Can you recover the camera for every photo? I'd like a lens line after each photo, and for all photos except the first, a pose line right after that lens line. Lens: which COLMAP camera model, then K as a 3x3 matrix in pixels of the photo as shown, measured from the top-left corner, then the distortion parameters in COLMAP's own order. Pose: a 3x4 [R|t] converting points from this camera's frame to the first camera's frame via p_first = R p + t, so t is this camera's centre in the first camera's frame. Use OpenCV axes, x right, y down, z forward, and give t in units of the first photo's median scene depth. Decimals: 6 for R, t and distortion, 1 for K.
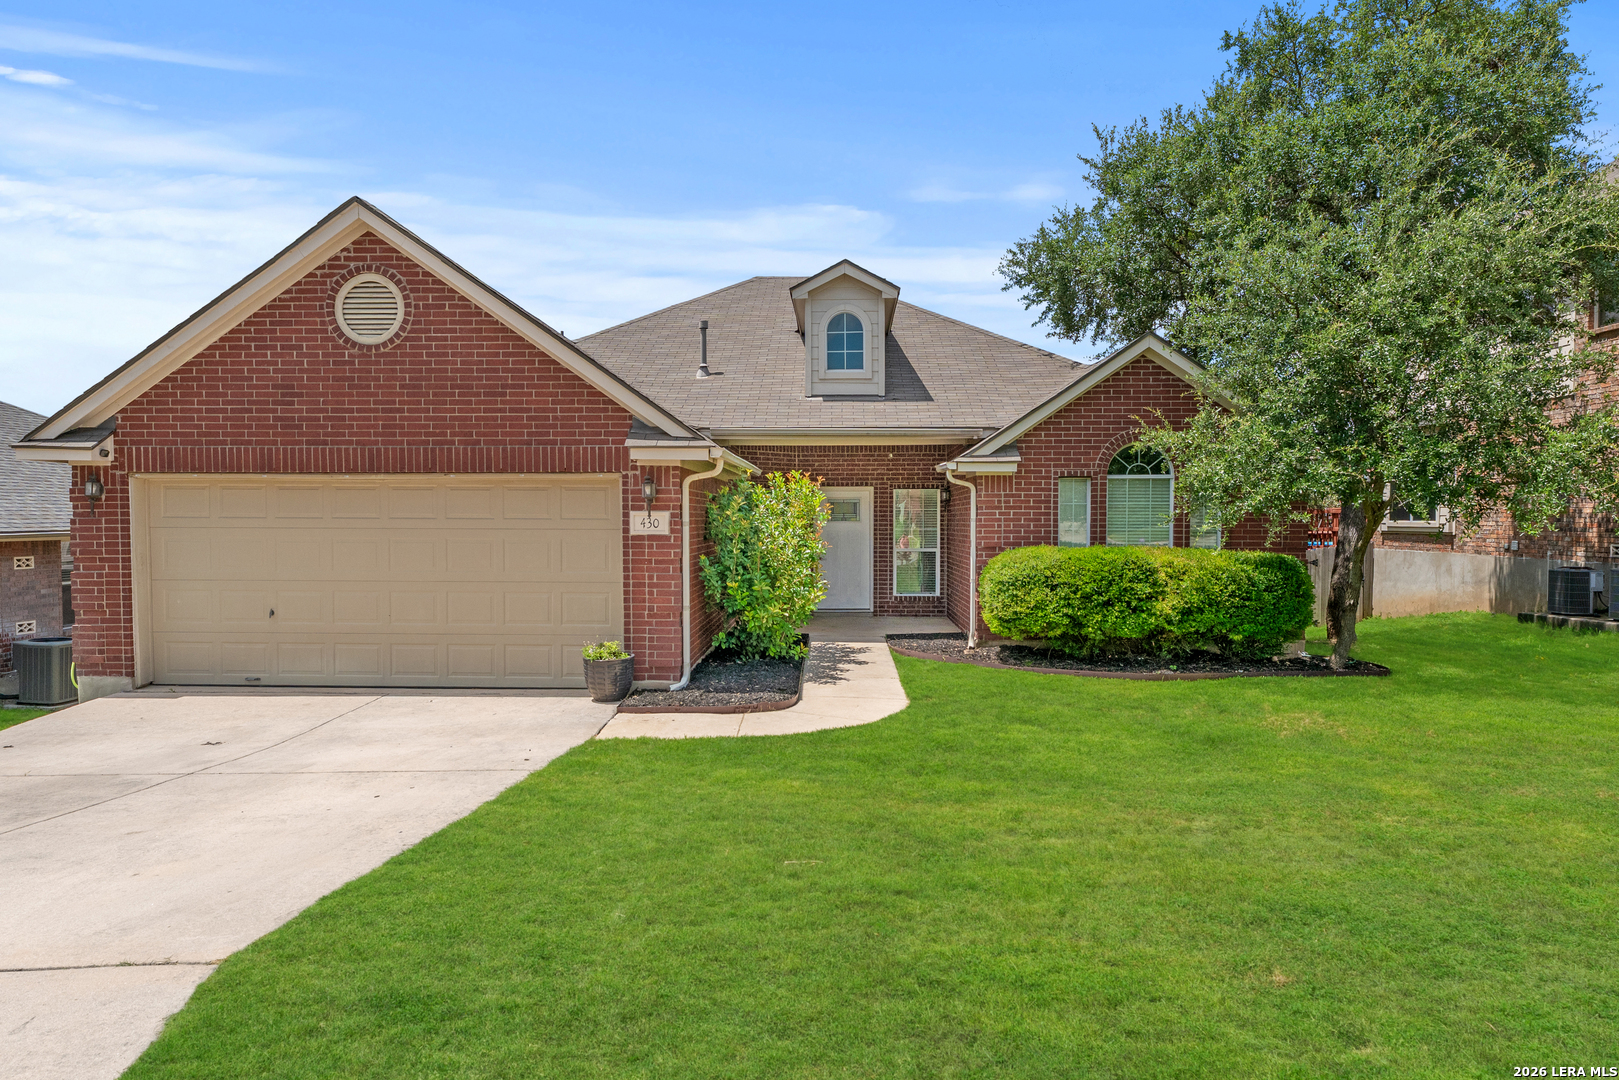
lens RADIAL K [[1008.9, 0, 819.3], [0, 1008.9, 542.4], [0, 0, 1]] dist [-0.000444, 0.001062]
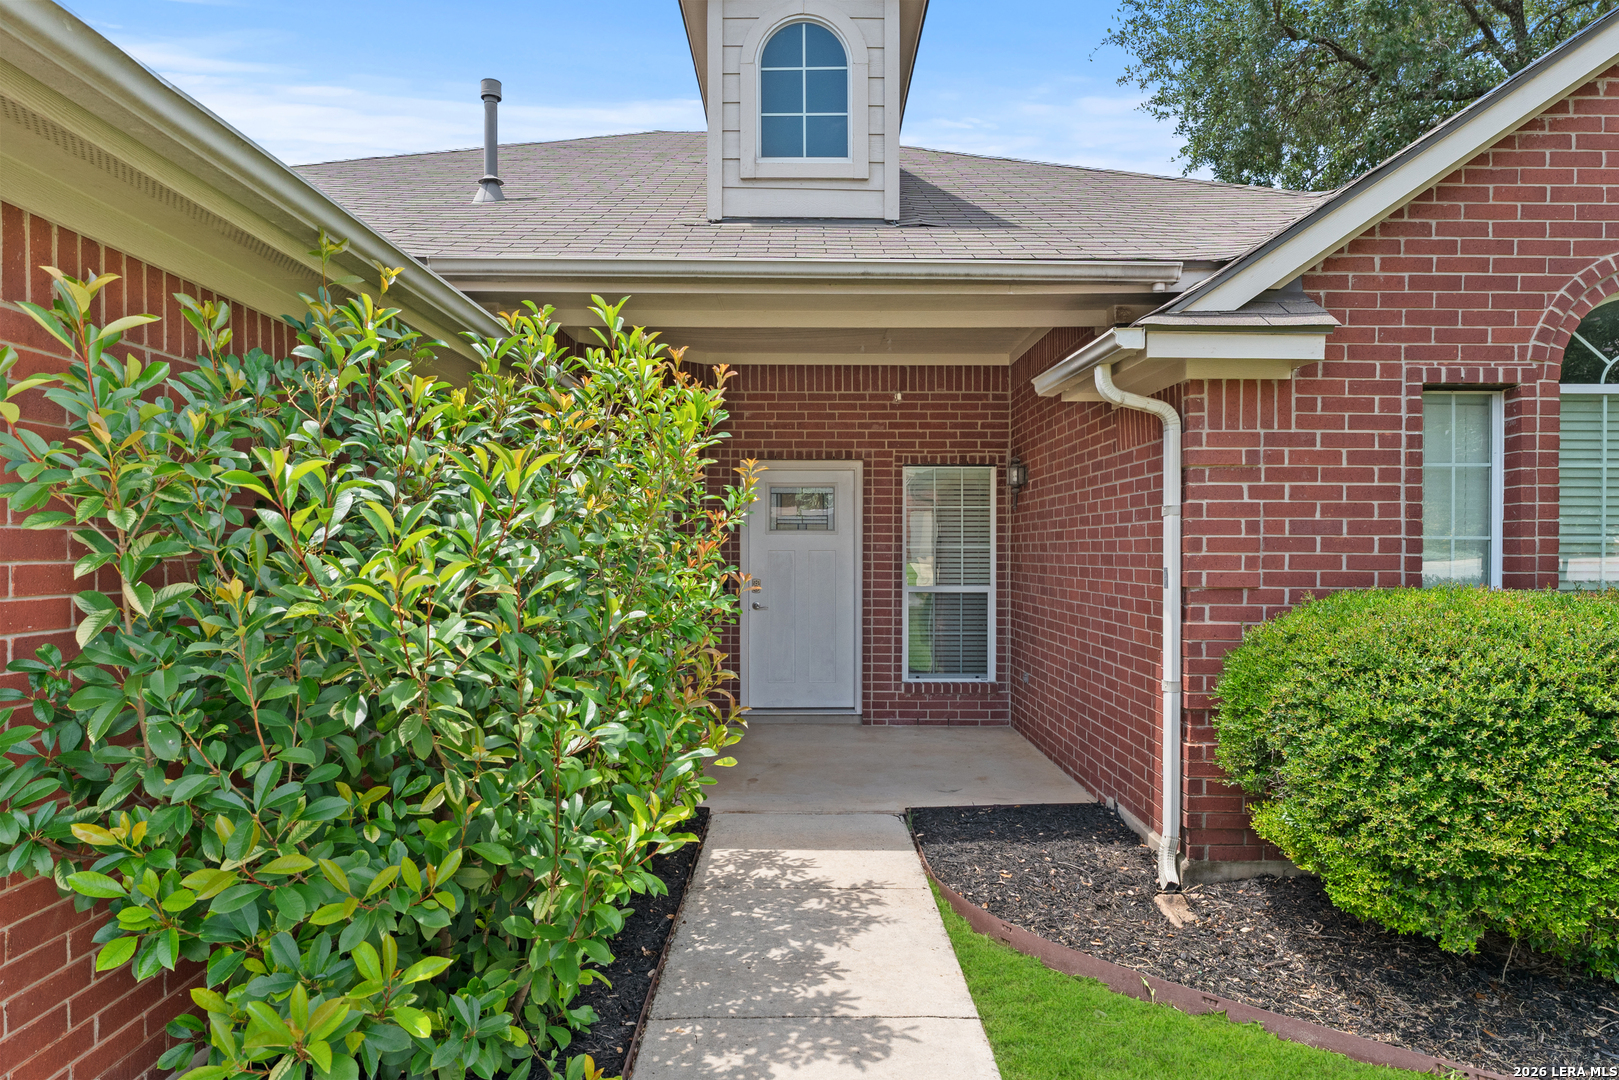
lens RADIAL K [[1008.9, 0, 816.3], [0, 1008.9, 547.2], [0, 0, 1]] dist [-0.000444, 0.001062]
pose [[0.999410, 0.002768, 0.034232, 0.021995], [-0.001903, 0.999678, -0.025290, -0.000824], [-0.034291, 0.025210, 0.999094, 0.767523]]
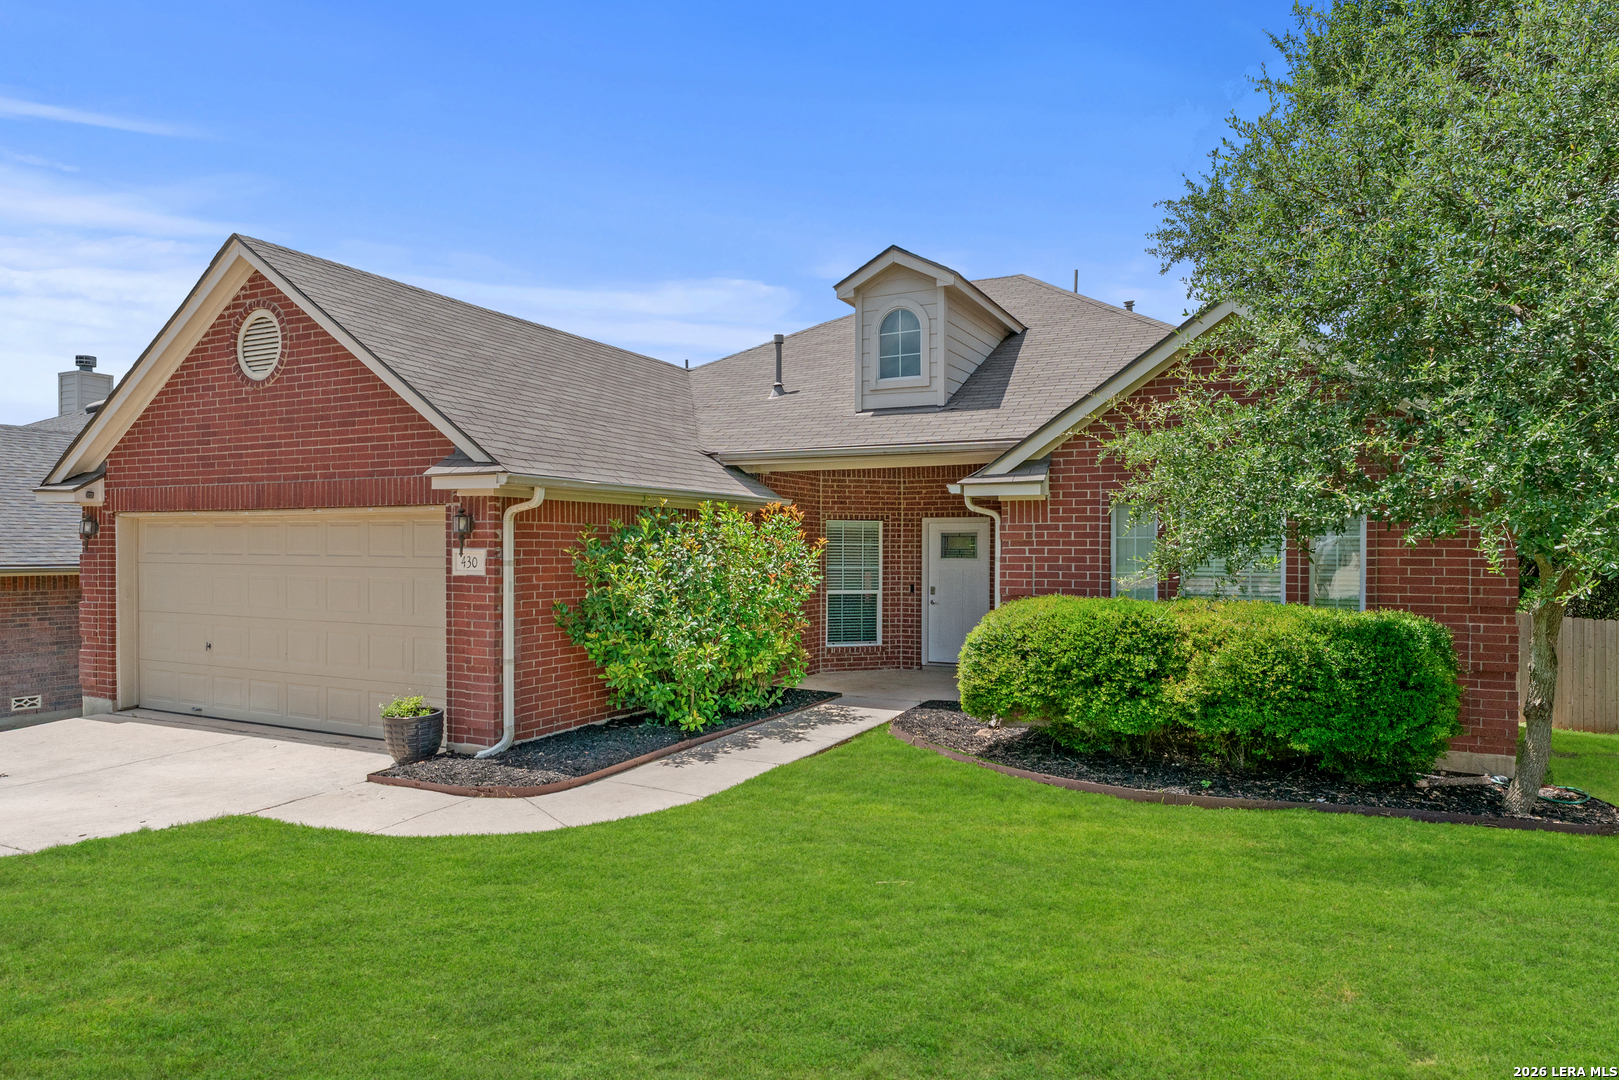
lens RADIAL K [[1008.9, 0, 809.4], [0, 1008.9, 541.2], [0, 0, 1]] dist [-0.000444, 0.001062]
pose [[0.907323, -0.001046, -0.420434, 0.400577], [-0.013108, 0.999440, -0.030774, -0.012251], [0.420231, 0.033433, 0.906801, 0.286143]]
